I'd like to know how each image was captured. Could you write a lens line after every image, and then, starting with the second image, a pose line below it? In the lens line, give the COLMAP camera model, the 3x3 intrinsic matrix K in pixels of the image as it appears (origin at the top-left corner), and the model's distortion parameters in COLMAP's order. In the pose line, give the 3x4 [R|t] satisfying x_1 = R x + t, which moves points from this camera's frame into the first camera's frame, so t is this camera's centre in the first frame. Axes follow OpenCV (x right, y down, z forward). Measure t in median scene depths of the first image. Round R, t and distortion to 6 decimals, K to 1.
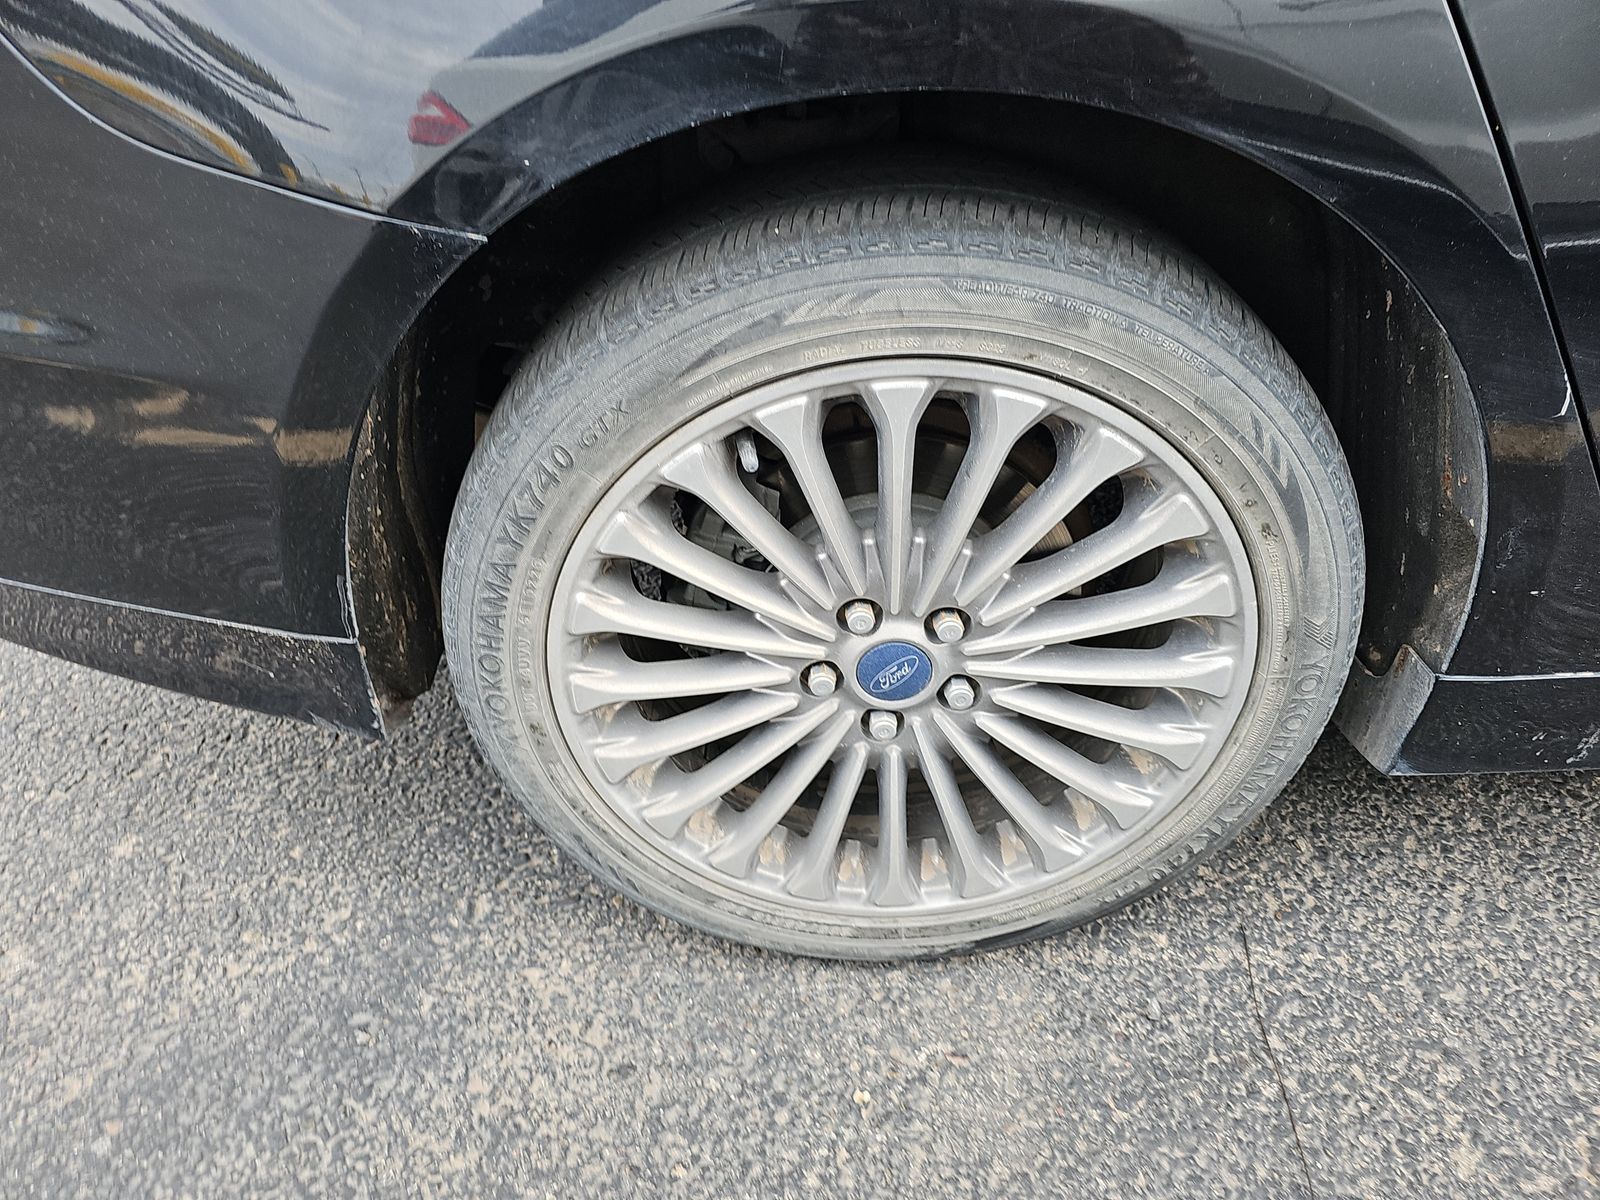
lens RADIAL K [[1097.6, 0, 800.0], [0, 1097.6, 600.0], [0, 0, 1]] dist [0.022834, -0.025692]
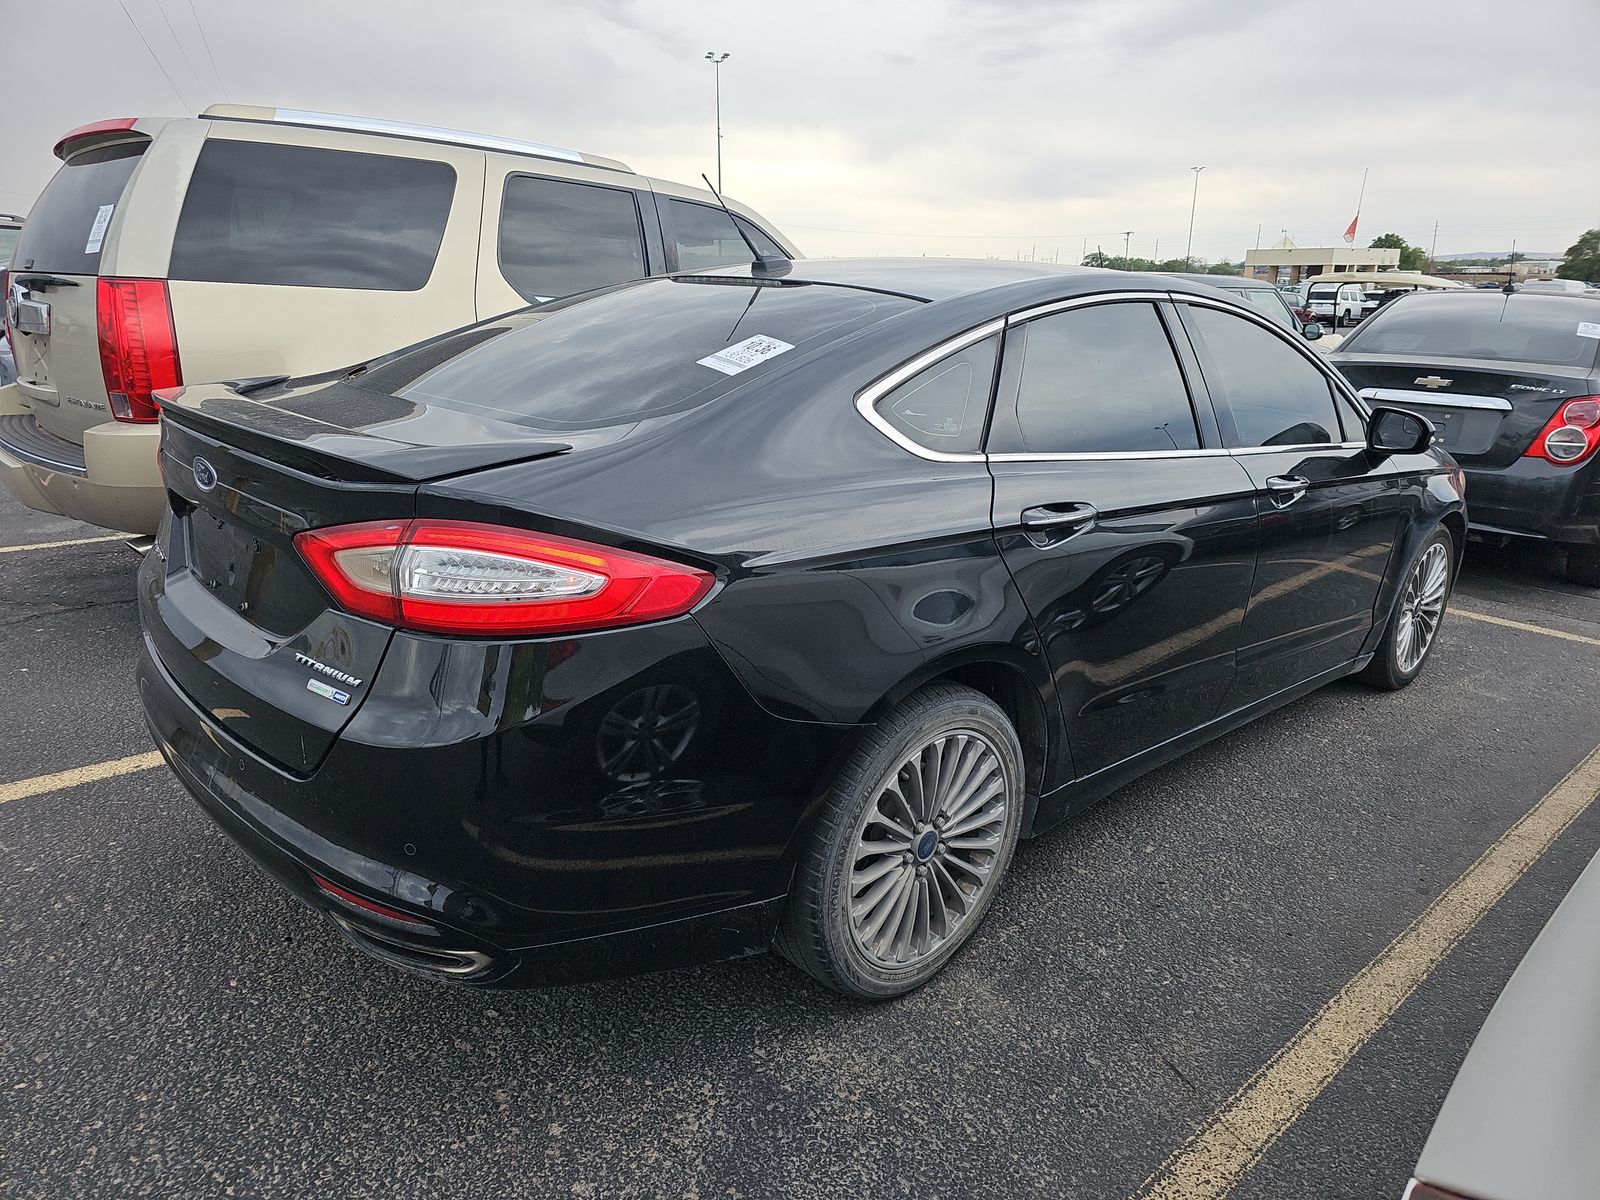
lens RADIAL K [[1097.6, 0, 800.0], [0, 1097.6, 600.0], [0, 0, 1]] dist [0.022834, -0.025692]
pose [[0.714789, -0.133142, 0.686549, -1.860834], [0.352352, 0.916564, -0.189097, -0.087458], [-0.604090, 0.377071, 0.702063, -0.938158]]
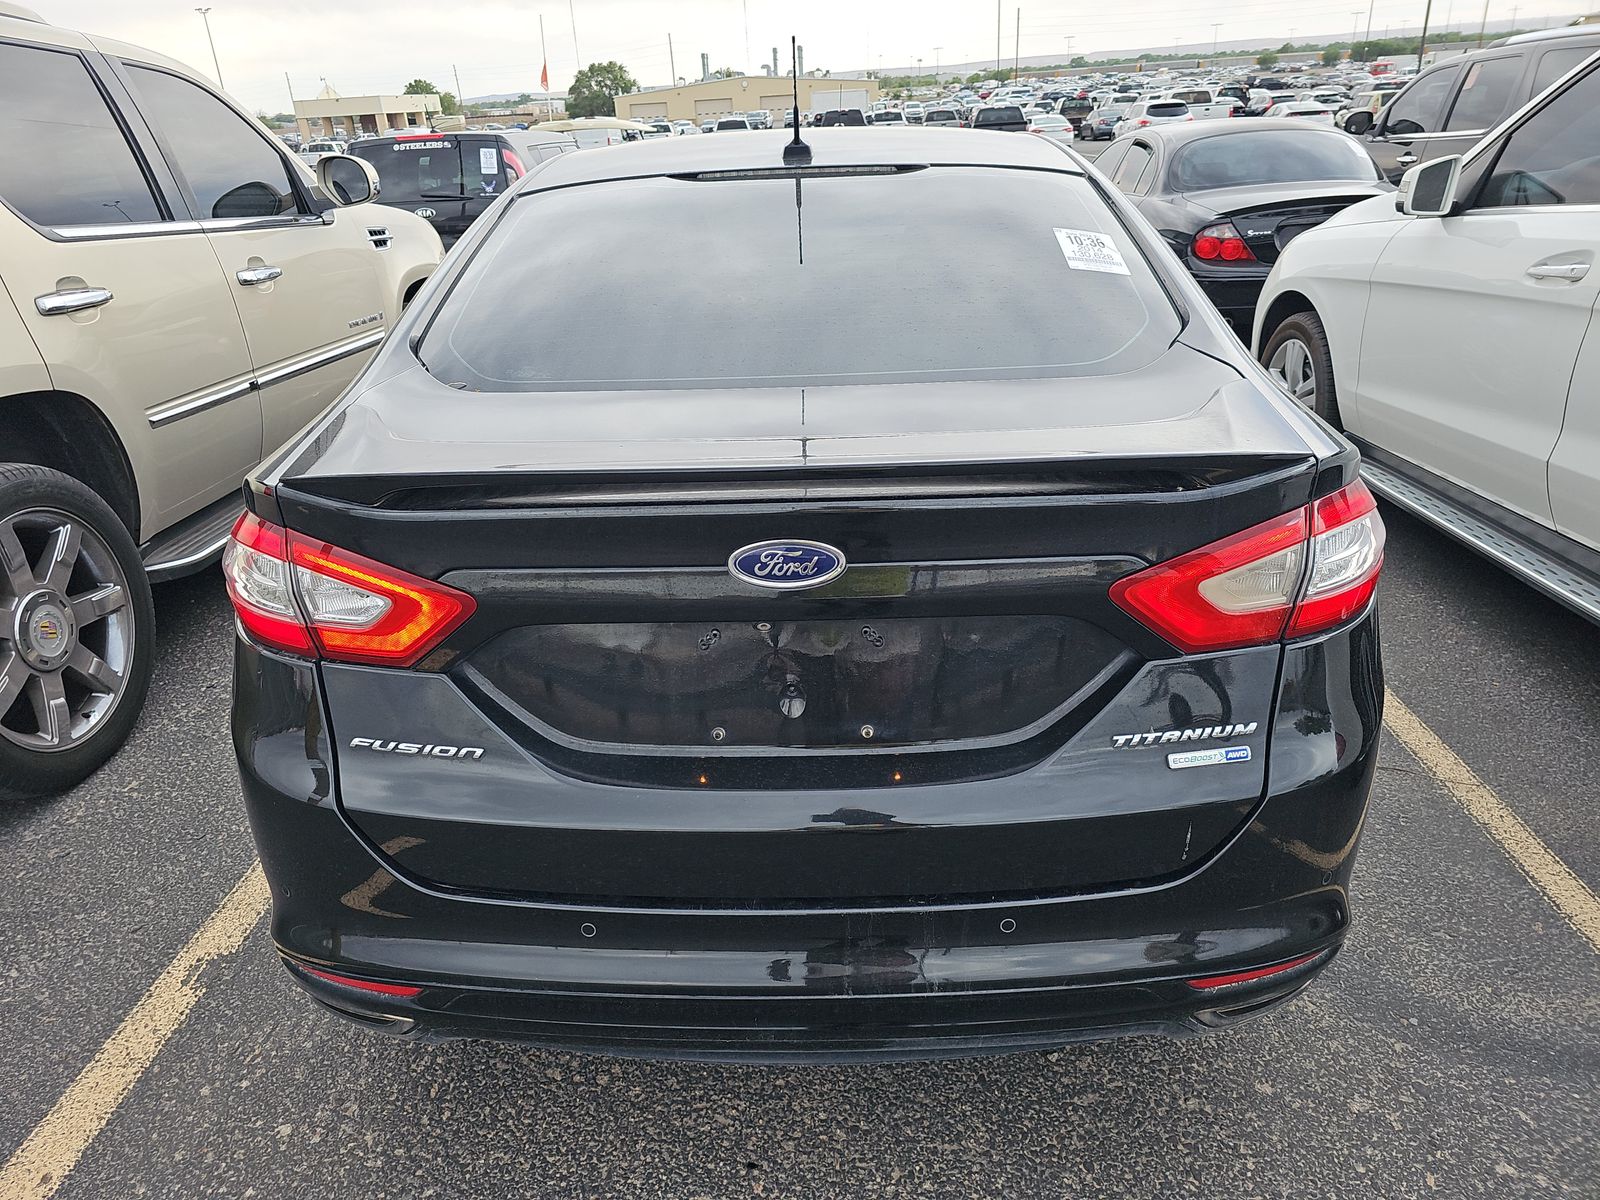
lens RADIAL K [[1095.7, 0, 800.5], [0, 1095.7, 620.9], [0, 0, 1]] dist [0.034025, -0.030109]
pose [[-0.008185, -0.368556, 0.929569, -2.493627], [0.607771, 0.736360, 0.297304, -1.578113], [-0.794070, 0.567398, 0.217971, 1.070690]]
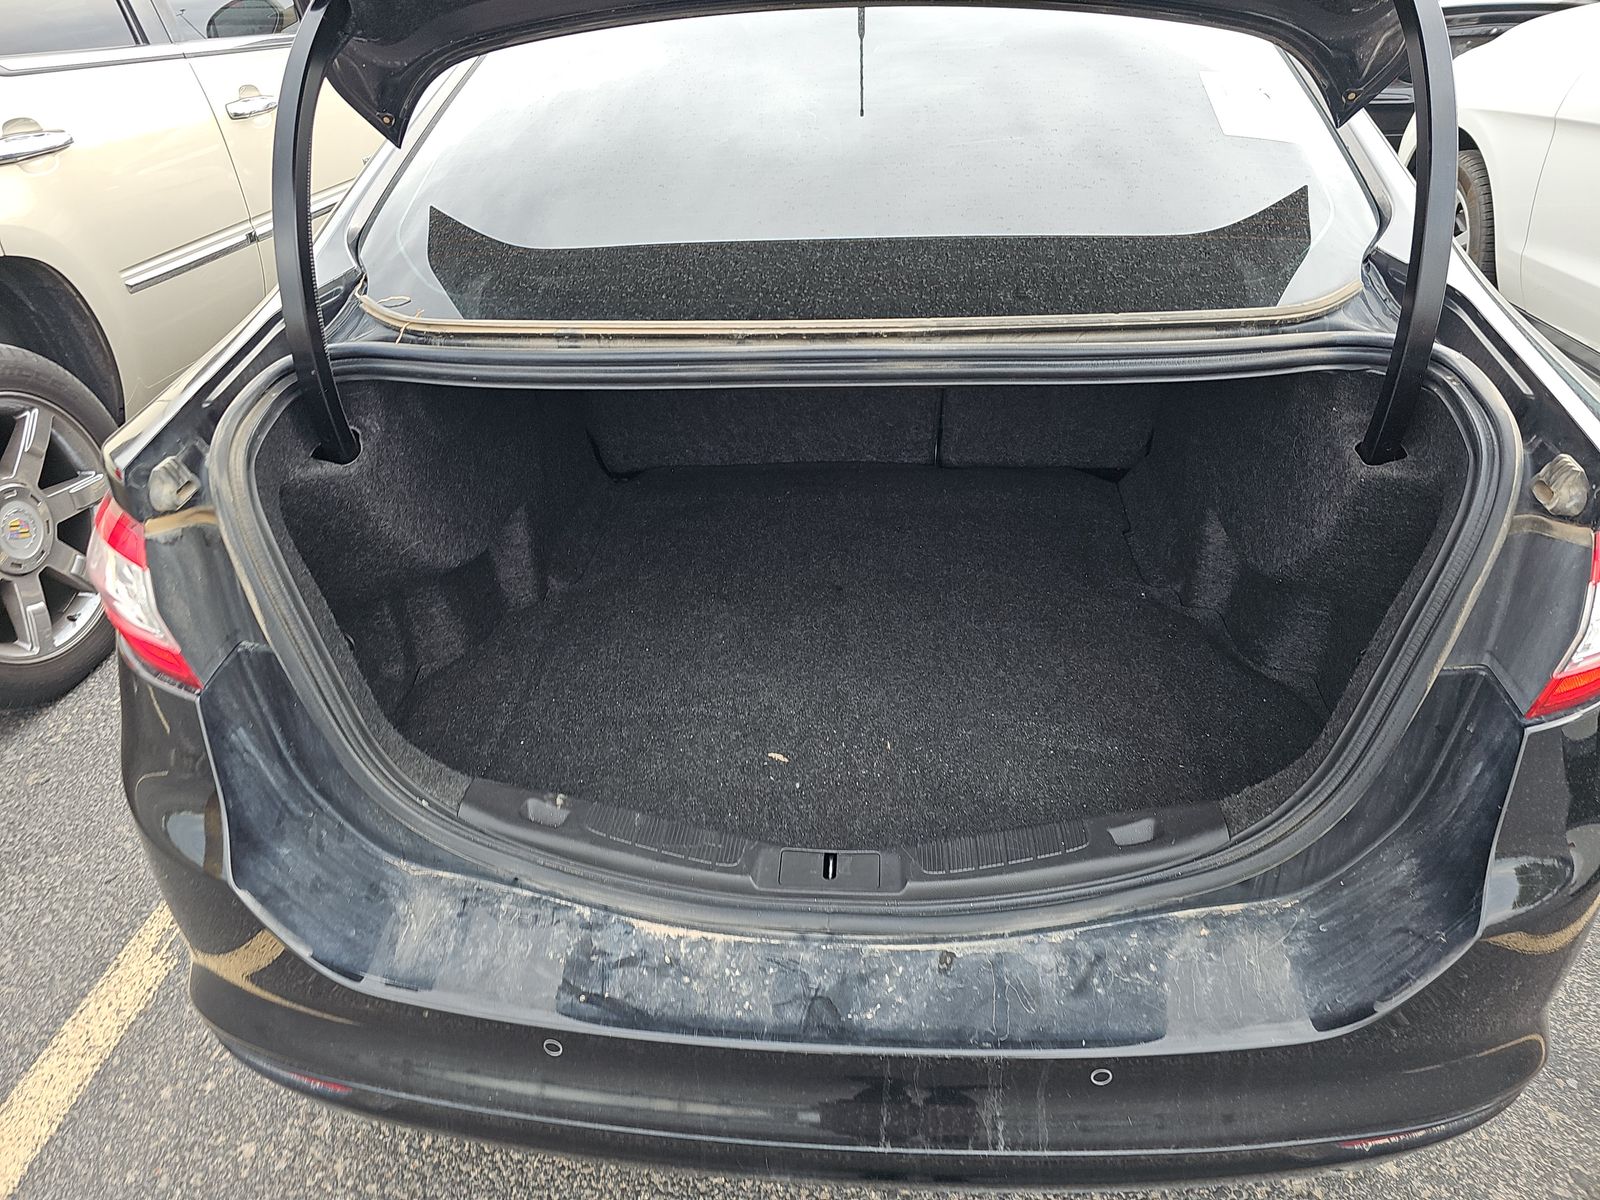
lens RADIAL K [[1097.6, 0, 800.0], [0, 1097.6, 600.0], [0, 0, 1]] dist [0.022834, -0.025692]
pose [[0.052974, -0.489294, 0.870509, -2.001929], [0.609055, 0.706653, 0.360130, -1.594567], [-0.791357, 0.511110, 0.335441, 1.023143]]
